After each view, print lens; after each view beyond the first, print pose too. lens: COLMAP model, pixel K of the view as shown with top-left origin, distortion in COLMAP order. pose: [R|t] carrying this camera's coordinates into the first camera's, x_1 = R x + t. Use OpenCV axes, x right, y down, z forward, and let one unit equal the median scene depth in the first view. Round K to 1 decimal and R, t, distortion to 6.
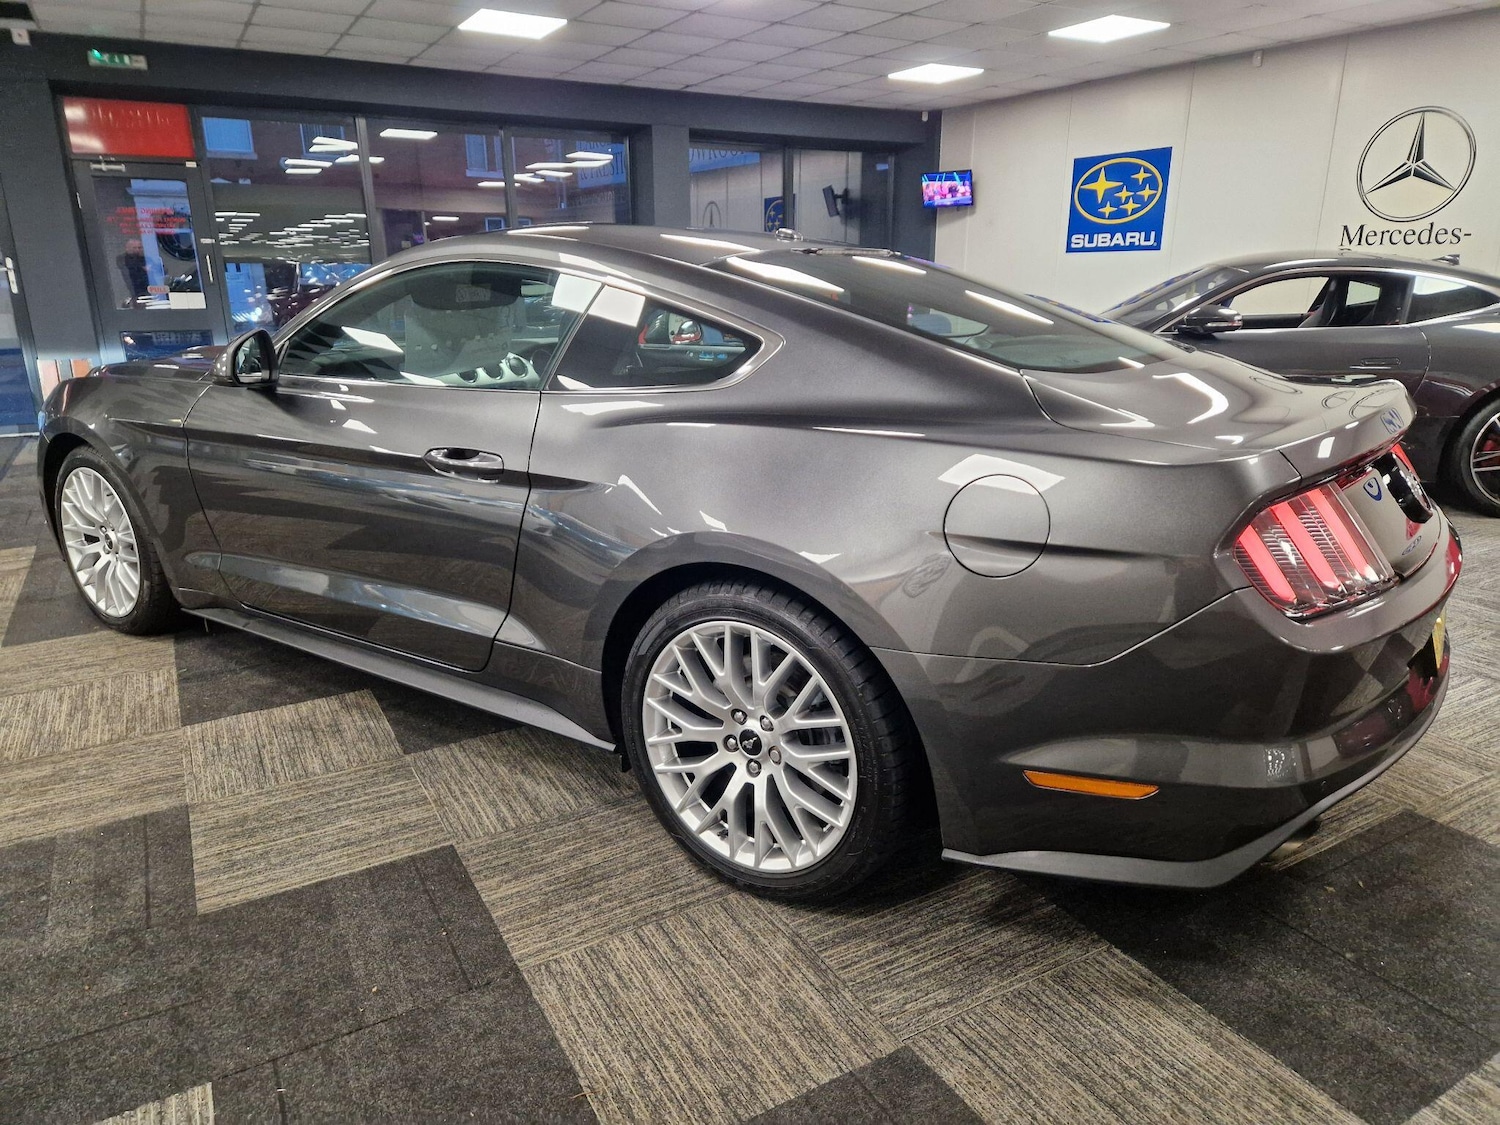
lens RADIAL K [[1007.5, 0, 751.6], [0, 1007.5, 566.6], [0, 0, 1]] dist [0.066109, -0.055037]
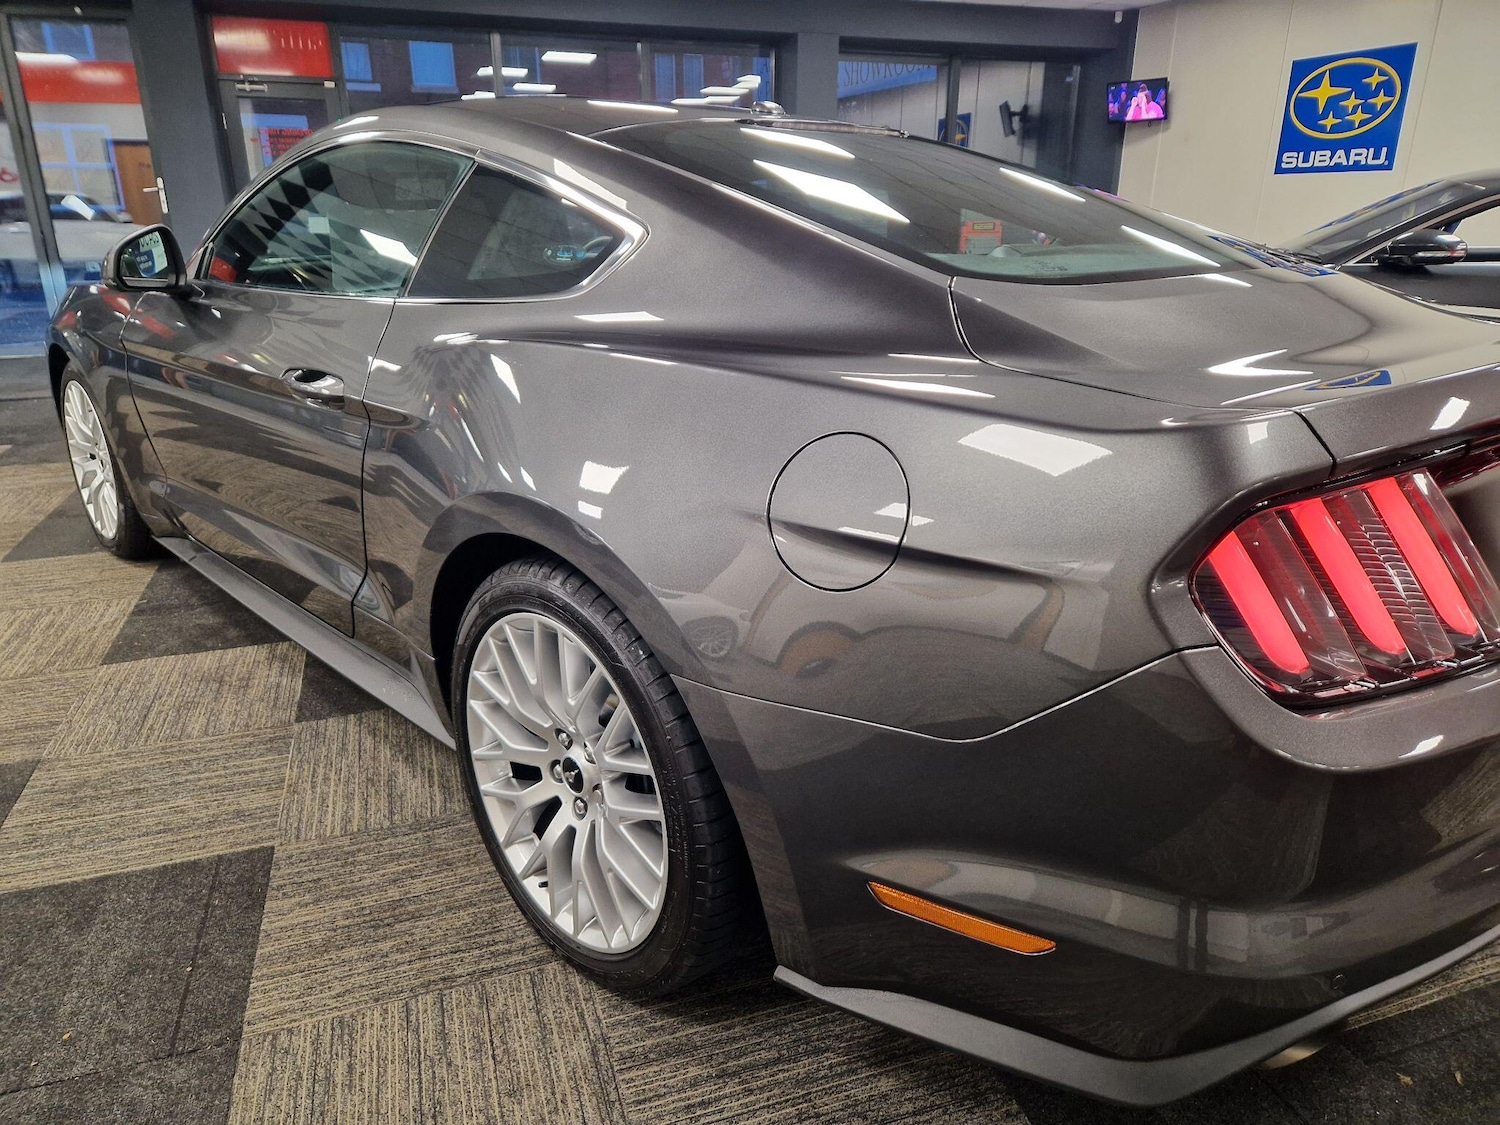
lens RADIAL K [[1013.2, 0, 739.6], [0, 1013.2, 561.9], [0, 0, 1]] dist [0.060293, -0.052897]
pose [[0.980454, 0.069763, -0.183967, 0.218623], [-0.060428, 0.996607, 0.055877, -0.029404], [0.187241, -0.043668, 0.981343, 0.251892]]
